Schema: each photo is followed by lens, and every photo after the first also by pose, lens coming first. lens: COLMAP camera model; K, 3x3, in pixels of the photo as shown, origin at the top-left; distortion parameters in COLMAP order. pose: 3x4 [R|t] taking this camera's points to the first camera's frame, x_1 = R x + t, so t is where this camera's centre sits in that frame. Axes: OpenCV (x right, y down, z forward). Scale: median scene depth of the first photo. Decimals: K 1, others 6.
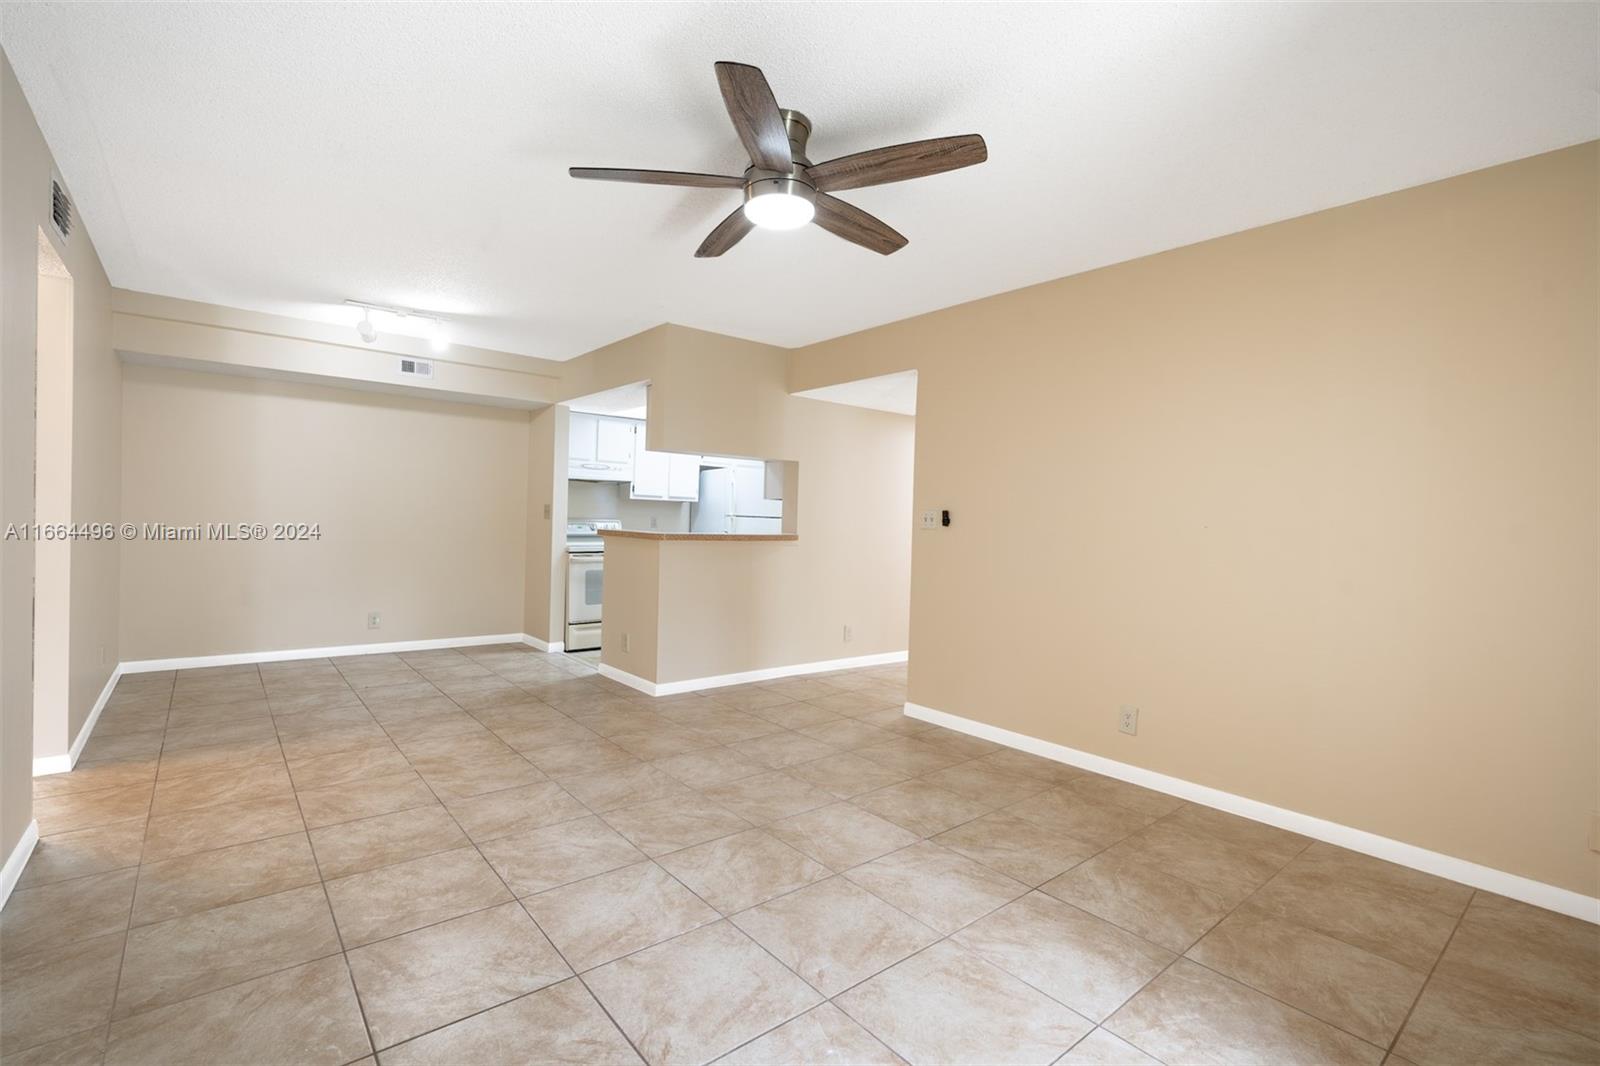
lens RADIAL K [[722.7, 0, 801.2], [0, 722.7, 527.2], [0, 0, 1]] dist [-0.009035, 0.000639]
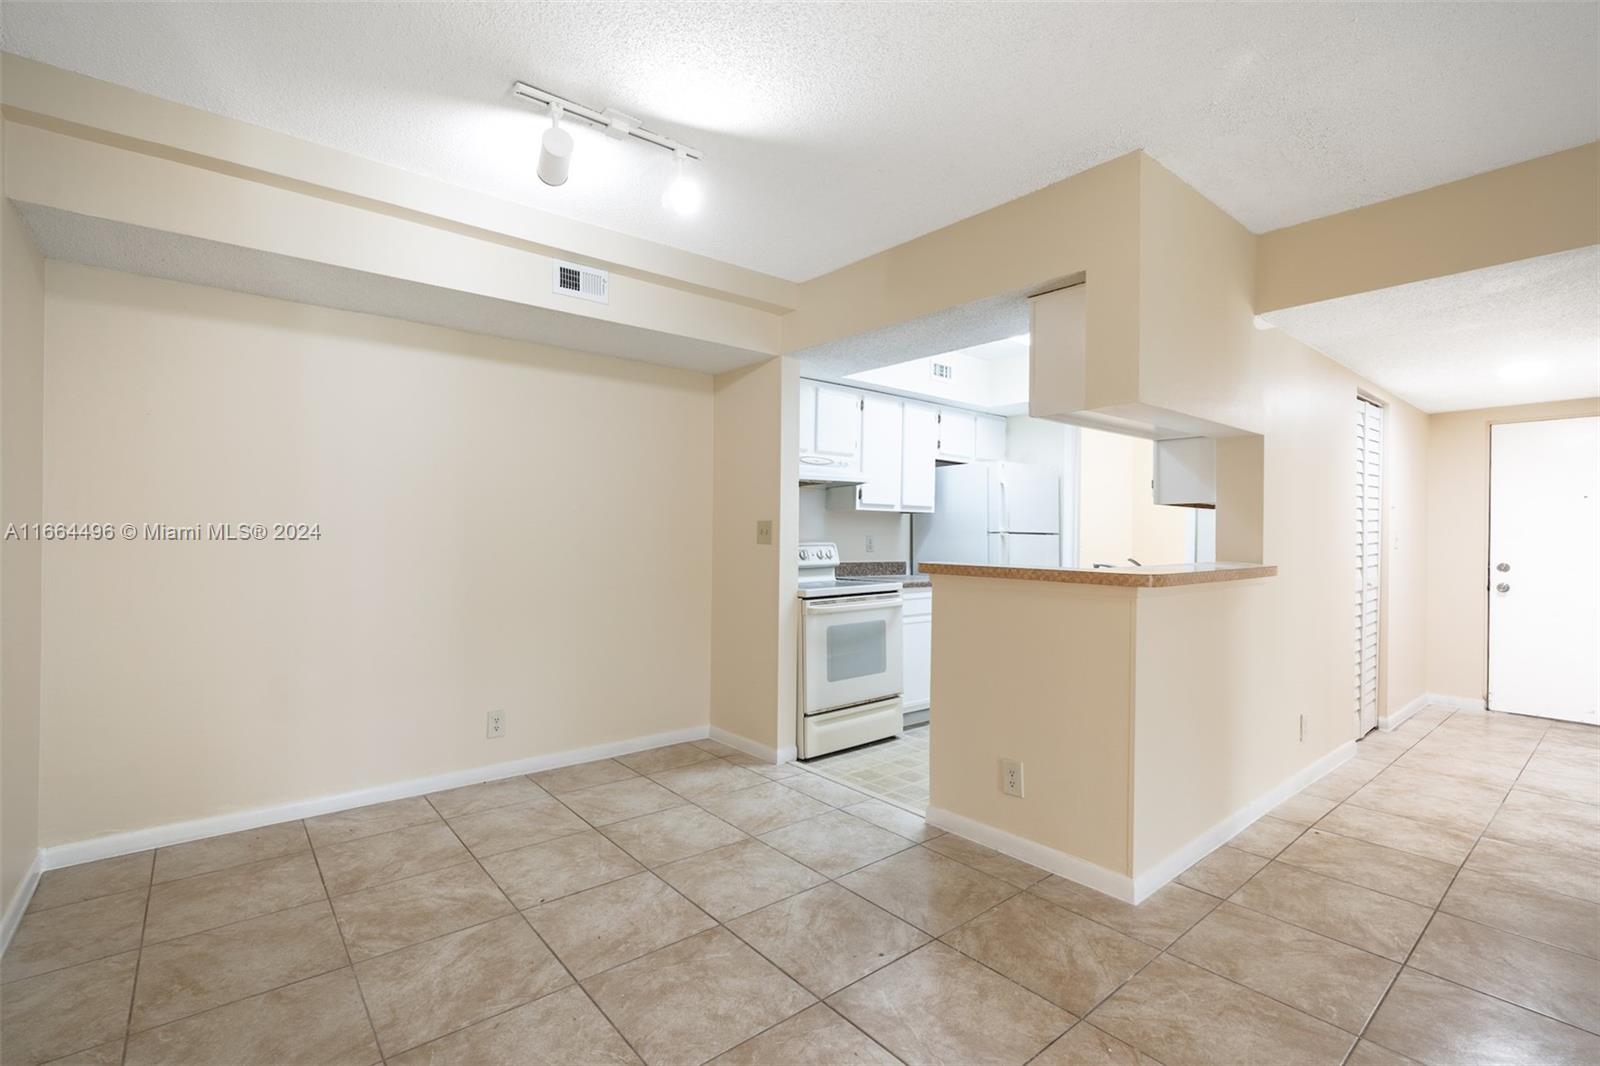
lens RADIAL K [[722.7, 0, 798.6], [0, 722.7, 534.9], [0, 0, 1]] dist [-0.009035, 0.000639]
pose [[0.999792, -0.020229, -0.002727, -0.292632], [0.020210, 0.999773, -0.006683, -0.013467], [0.002862, 0.006626, 0.999974, 0.349151]]
